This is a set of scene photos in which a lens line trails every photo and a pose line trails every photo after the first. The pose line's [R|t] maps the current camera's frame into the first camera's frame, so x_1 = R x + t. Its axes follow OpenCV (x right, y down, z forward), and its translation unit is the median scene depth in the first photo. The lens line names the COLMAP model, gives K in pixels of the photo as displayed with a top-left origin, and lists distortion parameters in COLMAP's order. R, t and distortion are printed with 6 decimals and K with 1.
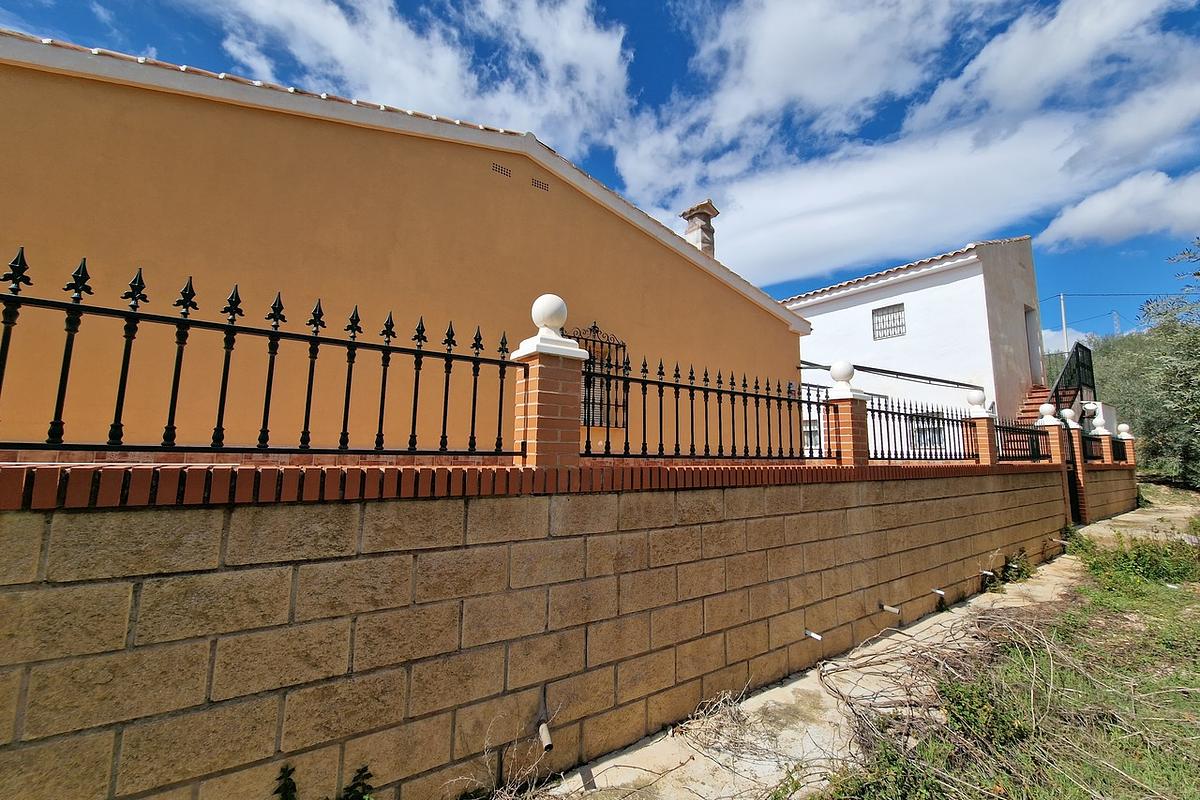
lens RADIAL K [[493.1, 0, 601.4], [0, 493.1, 387.4], [0, 0, 1]] dist [0.004598, -0.003714]
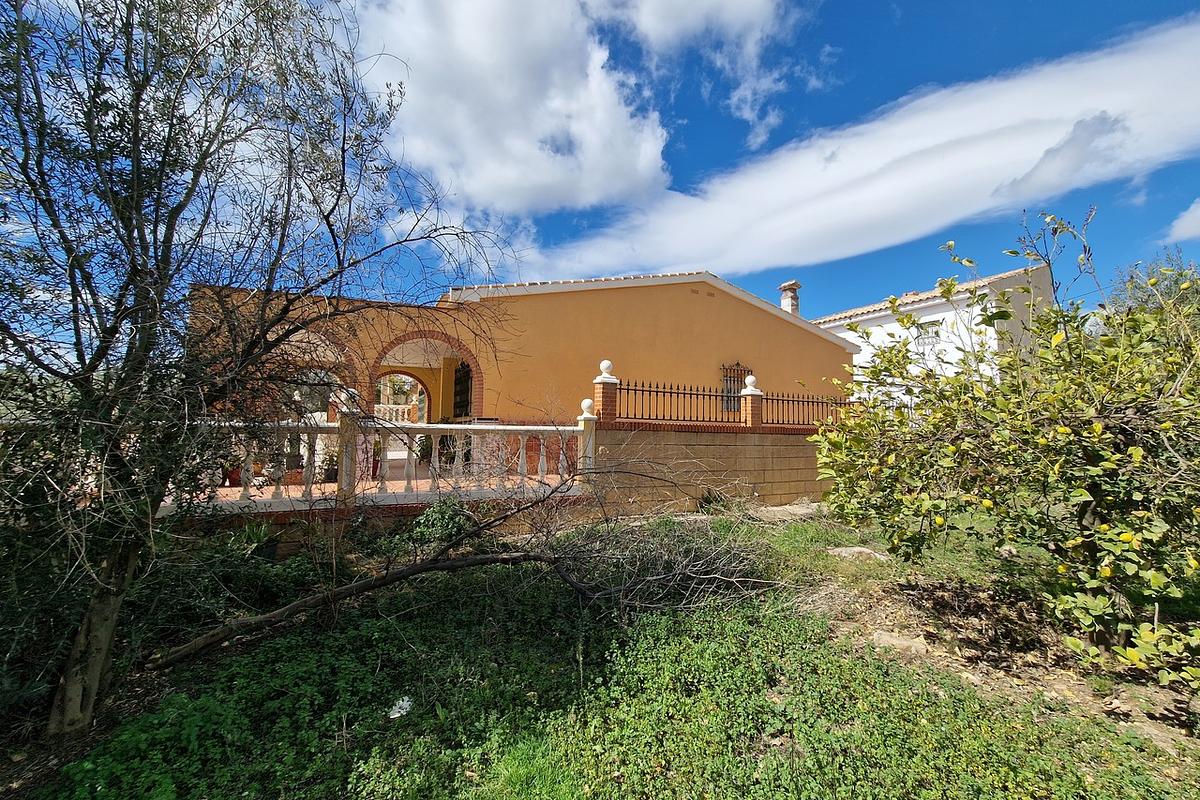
lens RADIAL K [[493.1, 0, 601.4], [0, 493.1, 387.4], [0, 0, 1]] dist [0.004598, -0.003714]
pose [[0.989158, -0.012808, -0.146294, -0.629921], [0.019757, 0.998739, 0.046147, -0.286859], [0.145518, -0.048537, 0.988164, -2.519579]]
